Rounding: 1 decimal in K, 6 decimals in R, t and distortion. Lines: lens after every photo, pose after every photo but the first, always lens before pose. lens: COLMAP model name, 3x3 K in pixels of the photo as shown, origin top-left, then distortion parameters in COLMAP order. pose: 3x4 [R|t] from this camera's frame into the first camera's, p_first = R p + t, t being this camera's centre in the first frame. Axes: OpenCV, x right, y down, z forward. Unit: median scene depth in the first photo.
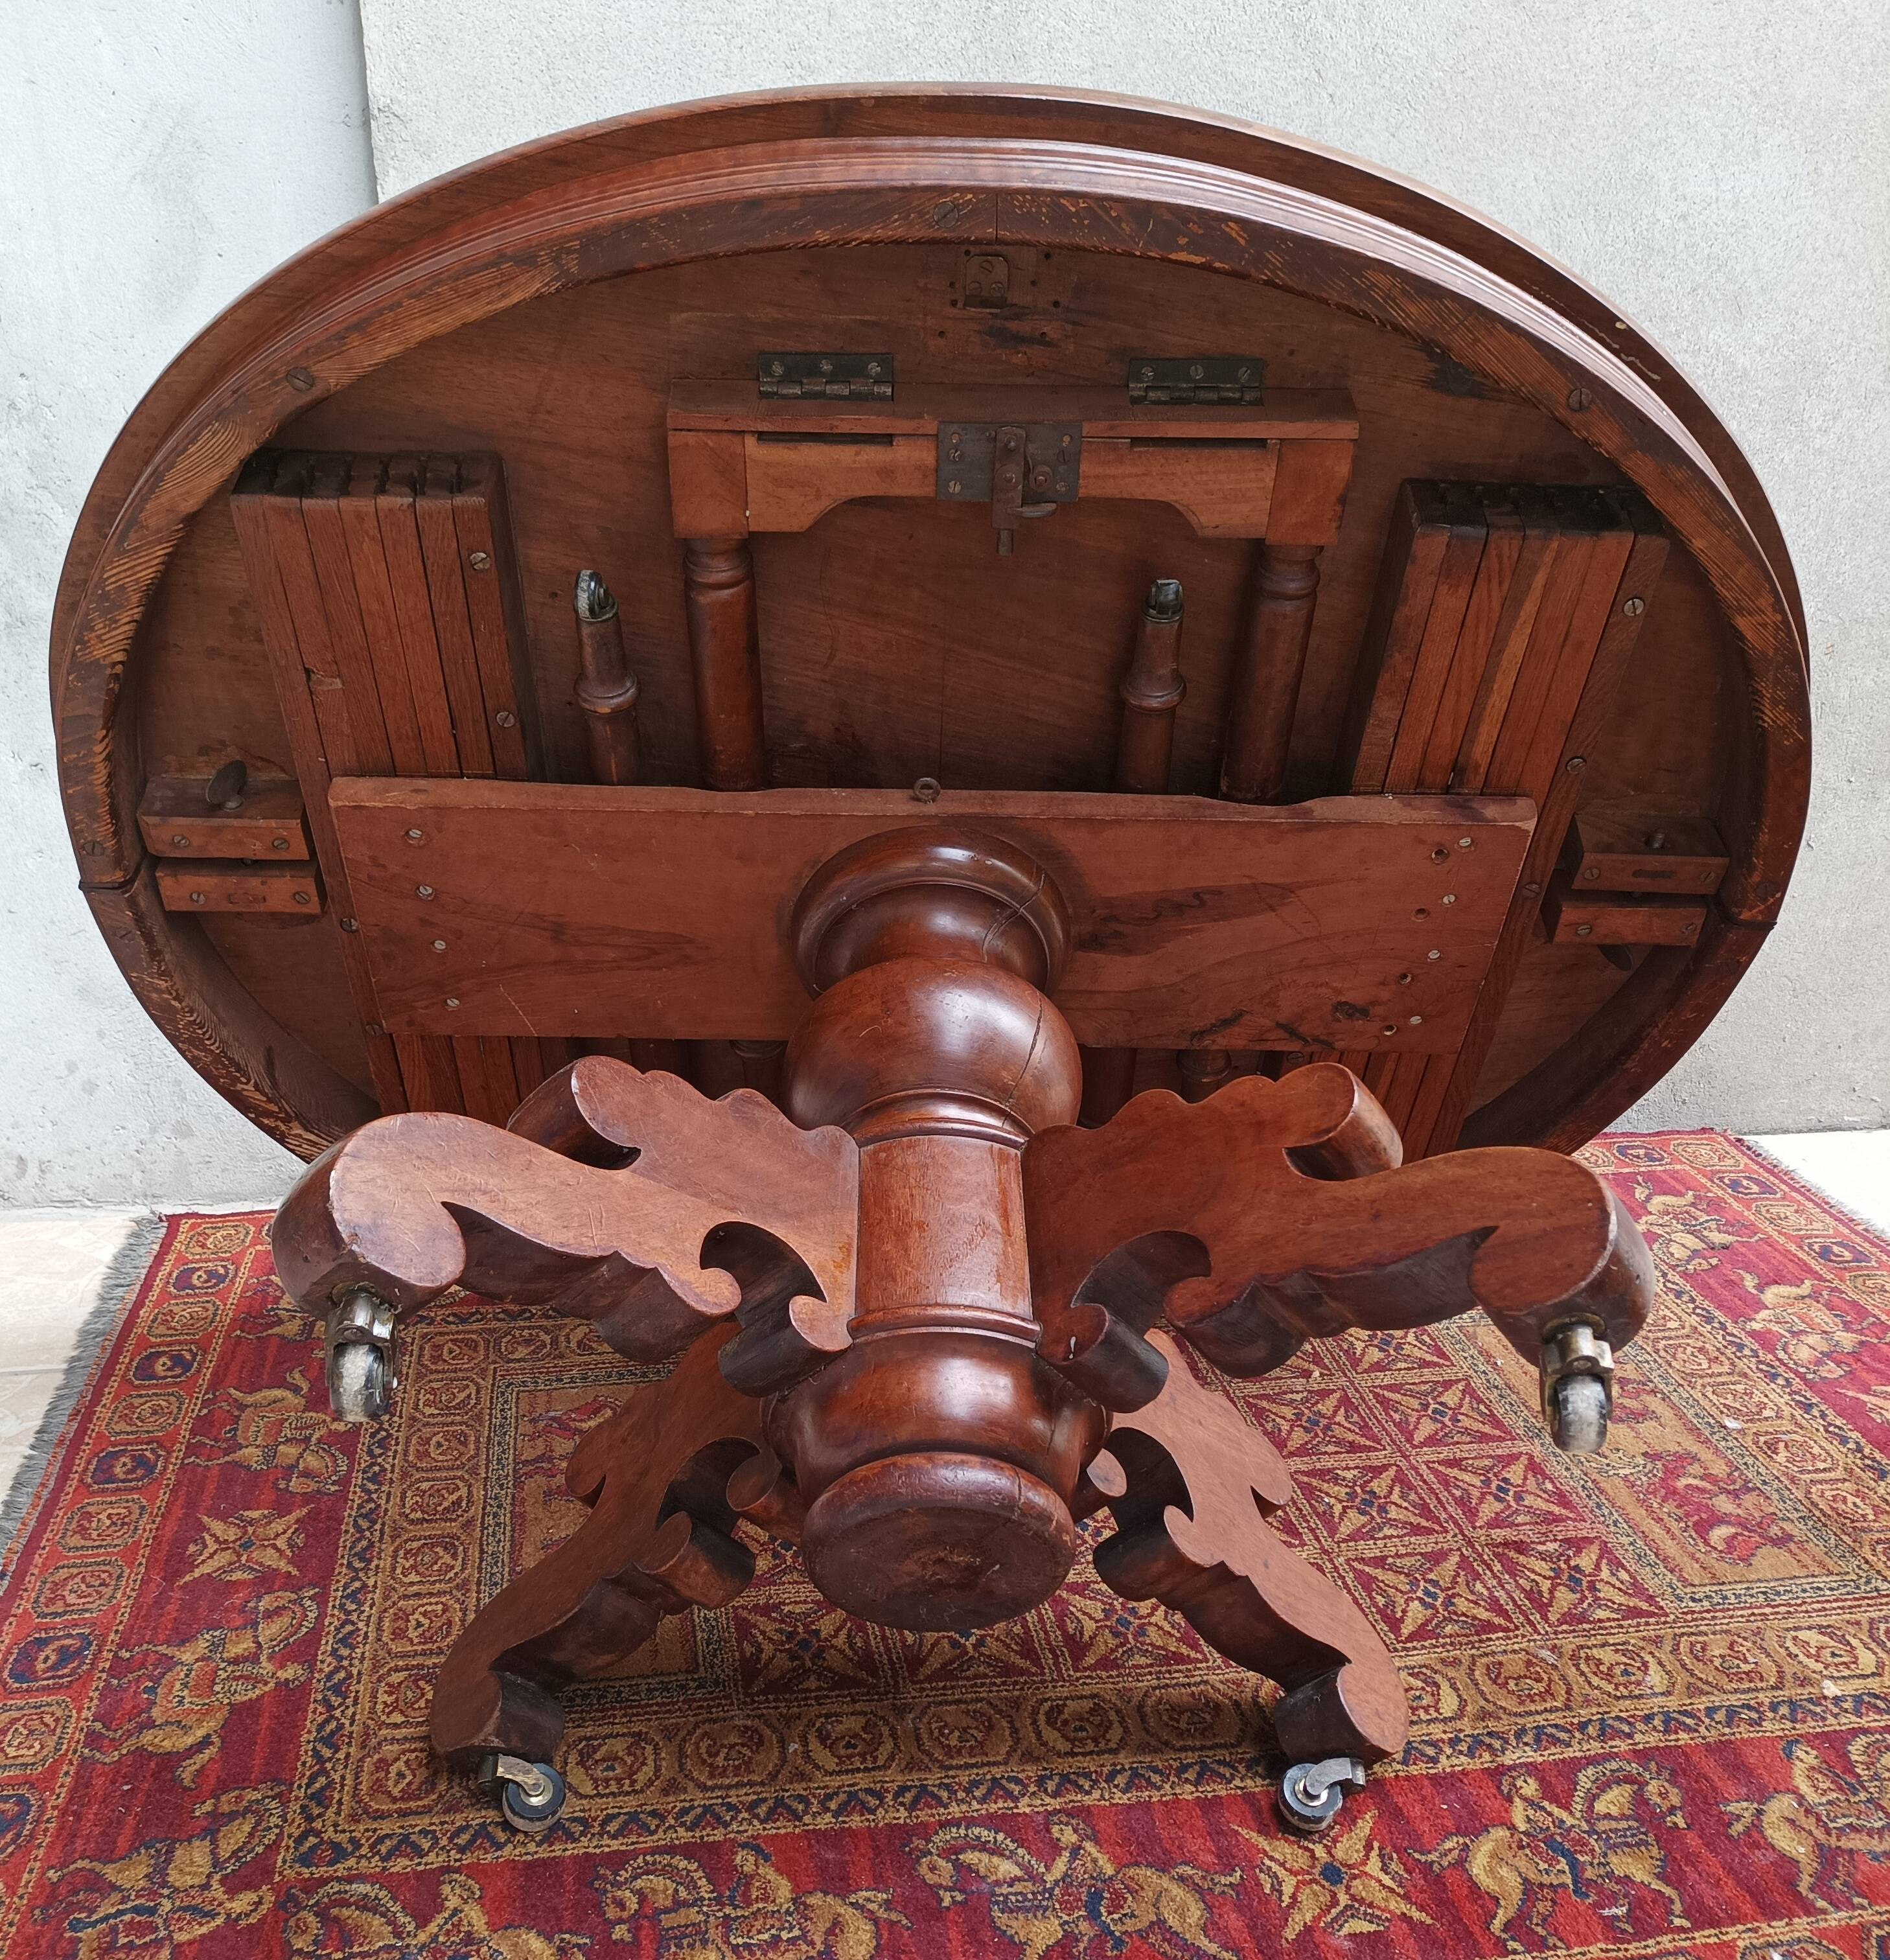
lens RADIAL K [[1951.2, 0, 895.3], [0, 1951.2, 1087.9], [0, 0, 1]] dist [0.001505, 0.000000]
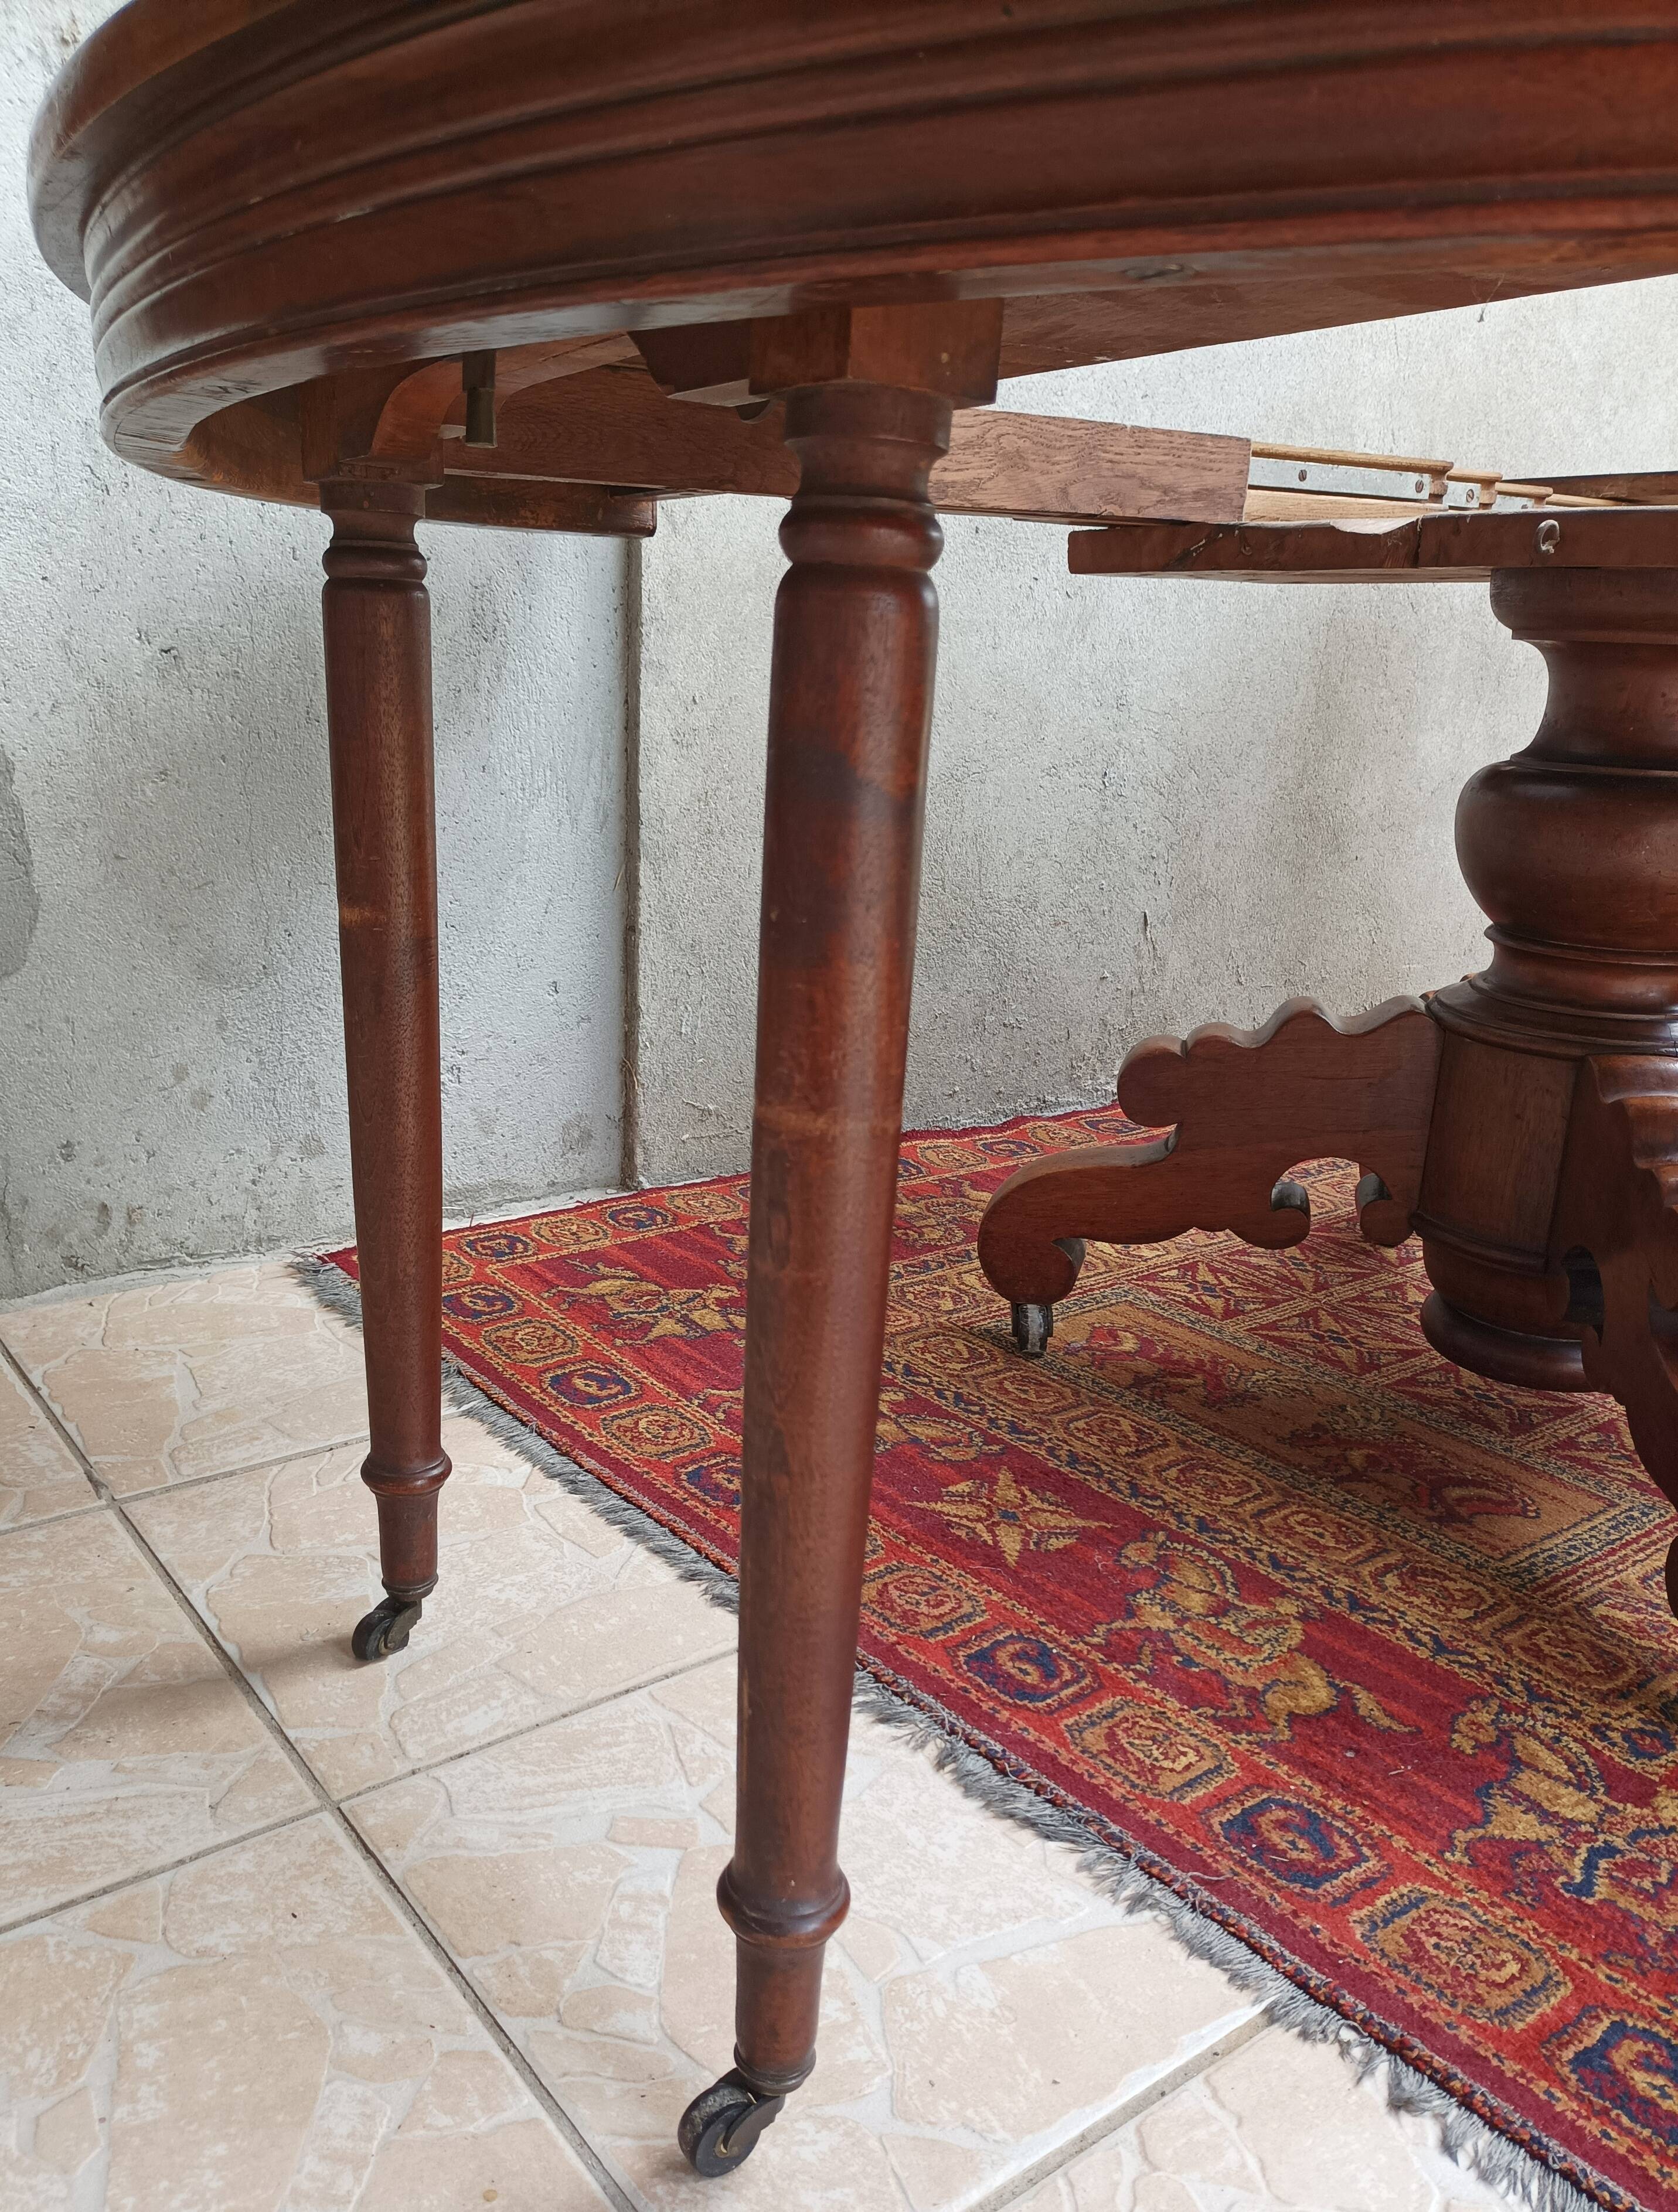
lens RADIAL K [[1797.8, 0, 793.2], [0, 1797.8, 1132.9], [0, 0, 1]] dist [0.021624, -0.009751]
pose [[0.868973, -0.107415, 0.483061, -0.818468], [0.143500, 0.988911, -0.038242, 0.106529], [-0.473596, 0.102551, 0.874751, 0.428885]]
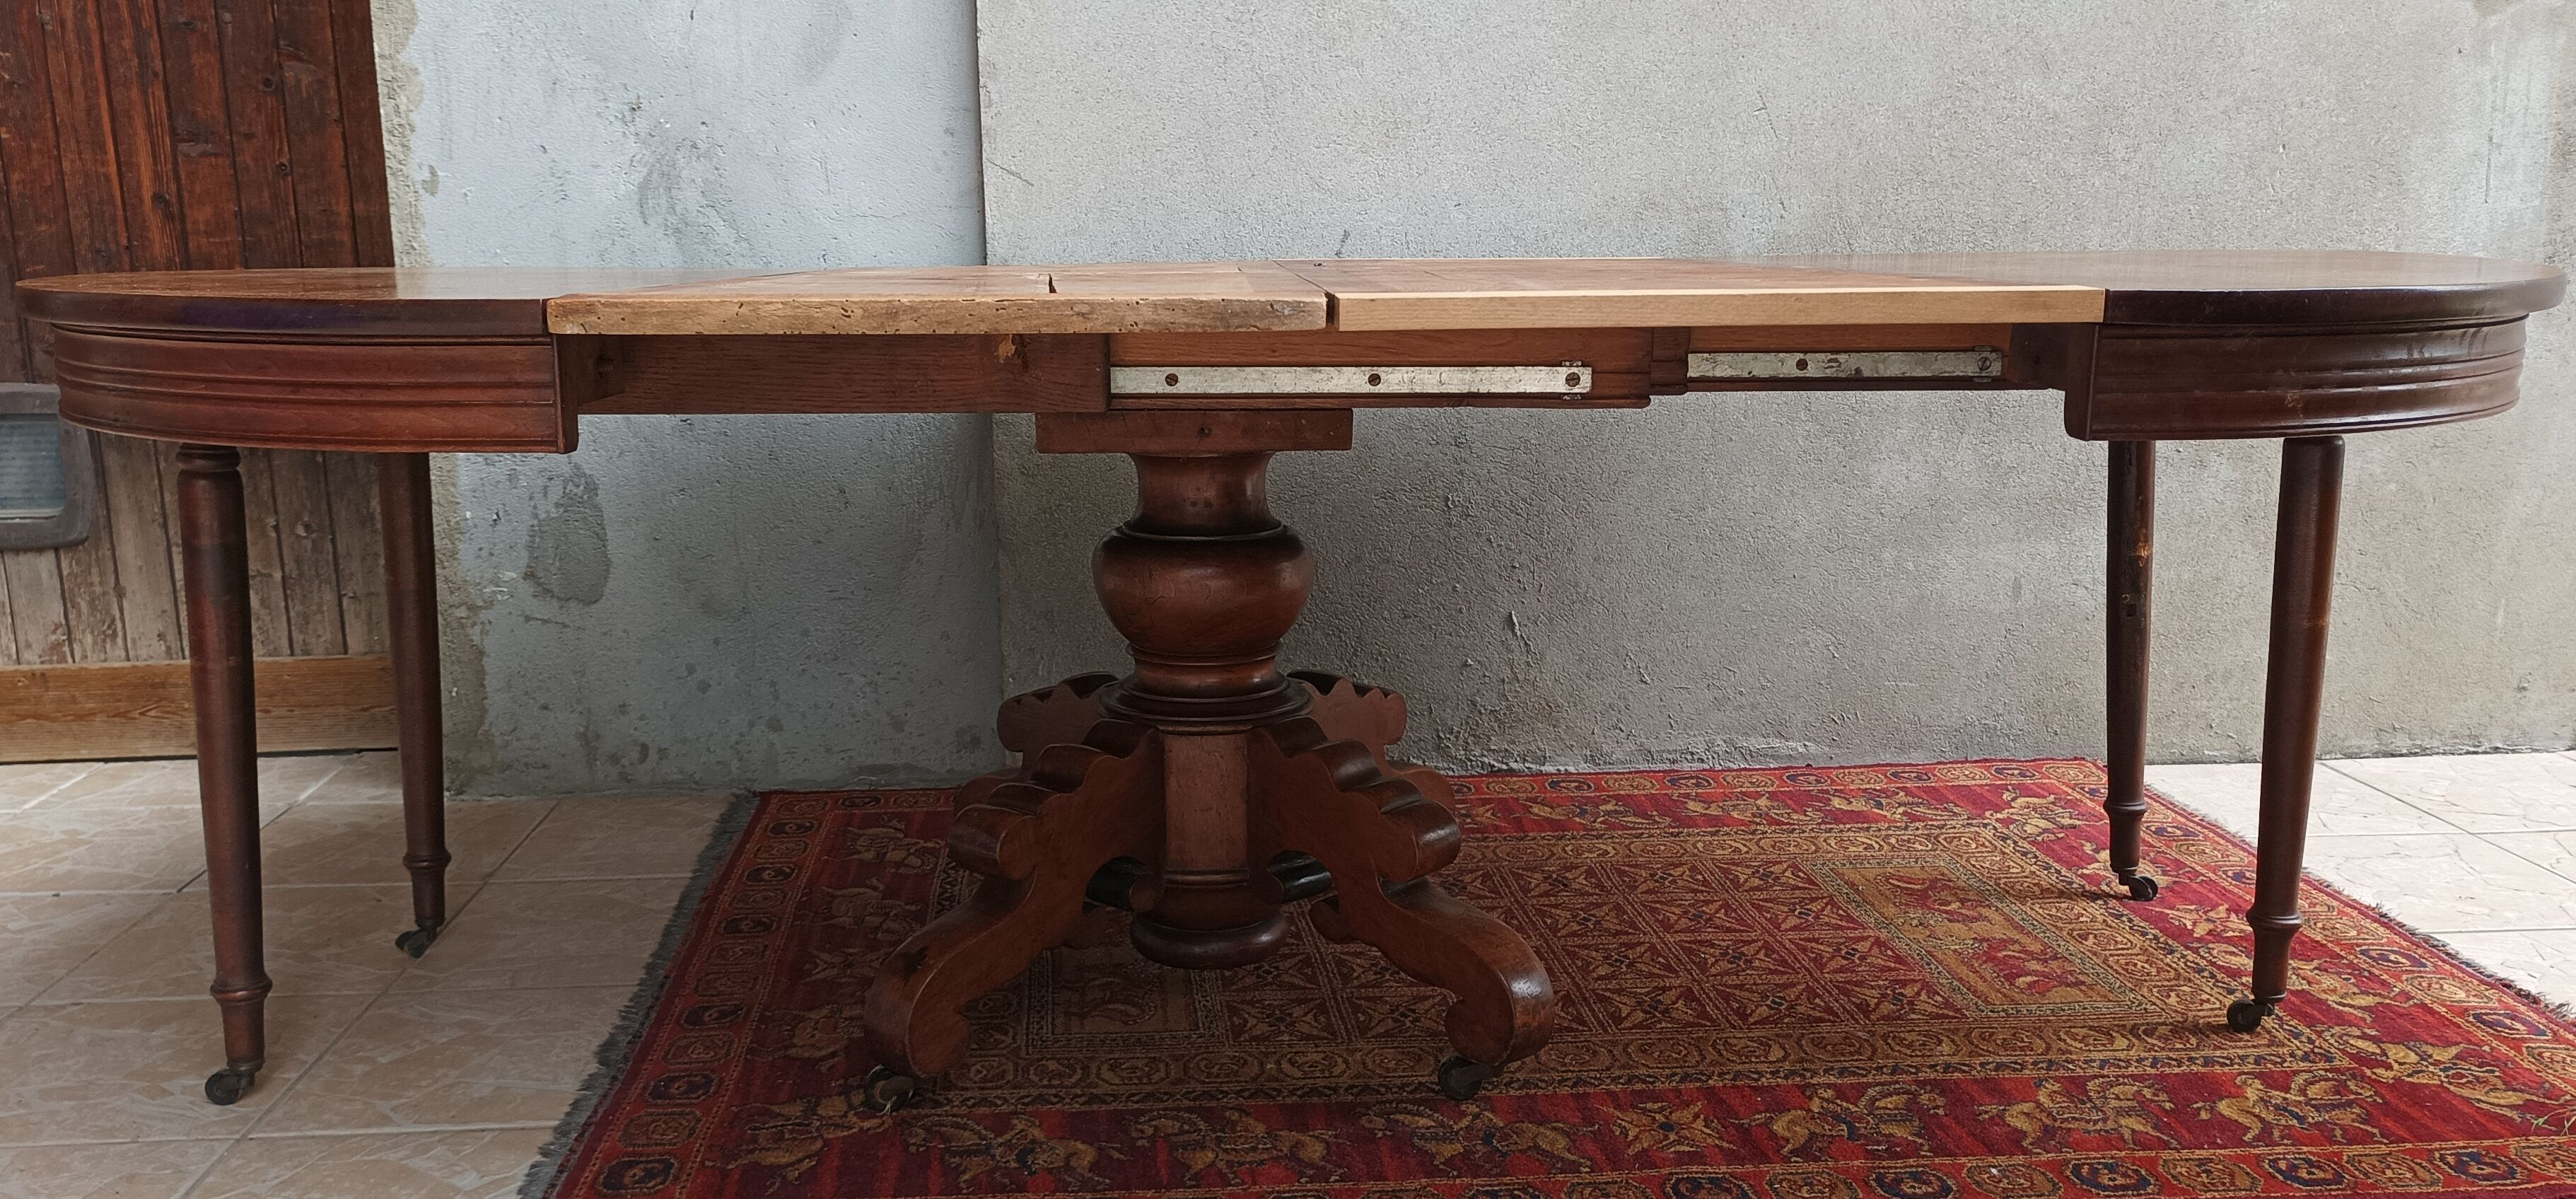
lens RADIAL K [[2141.7, 0, 1262.1], [0, 2141.7, 647.4], [0, 0, 1]] dist [0.031642, -0.024012]
pose [[0.997990, 0.005173, -0.063157, 0.031629], [-0.015291, 0.986869, -0.160796, 0.277000], [0.061496, 0.161439, 0.984965, -0.456656]]
